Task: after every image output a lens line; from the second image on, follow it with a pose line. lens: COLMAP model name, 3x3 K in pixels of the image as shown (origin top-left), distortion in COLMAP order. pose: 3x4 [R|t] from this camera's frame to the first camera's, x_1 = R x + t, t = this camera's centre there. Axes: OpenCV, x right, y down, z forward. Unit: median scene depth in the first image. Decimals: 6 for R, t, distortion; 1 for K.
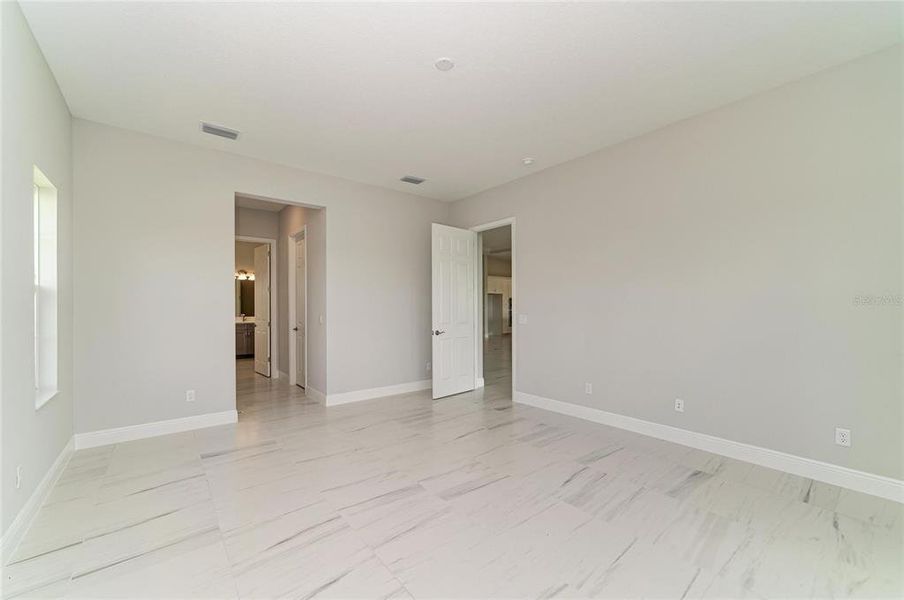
lens RADIAL K [[335.7, 0, 433.4], [0, 335.7, 309.0], [0, 0, 1]] dist [-0.007366, 0.000525]
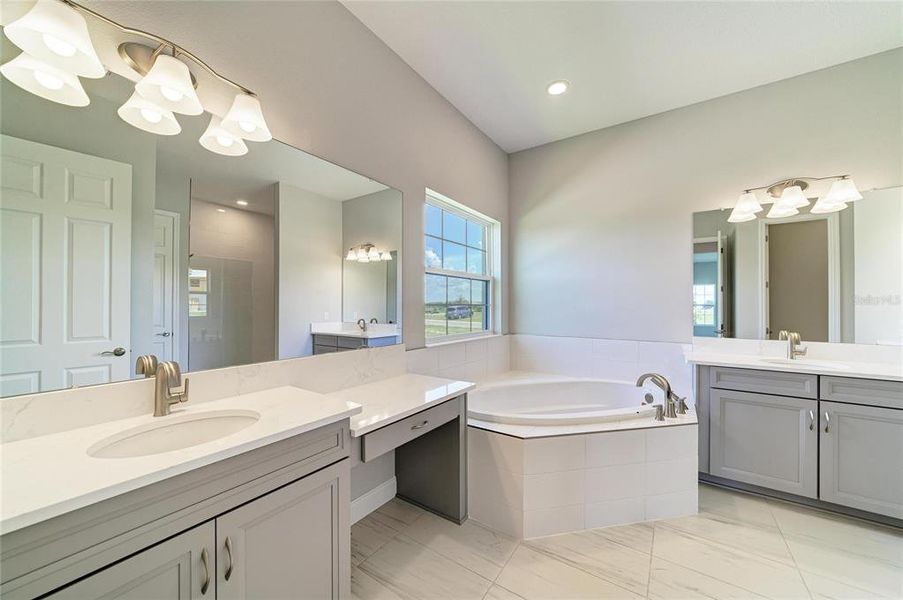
lens RADIAL K [[335.3, 0, 450.9], [0, 335.3, 300.8], [0, 0, 1]] dist [-0.007366, 0.000525]
pose [[0.295517, -0.005325, -0.955323, -0.388403], [-0.000808, 0.999983, -0.005824, -0.013878], [0.955337, 0.002493, 0.295508, 0.647914]]
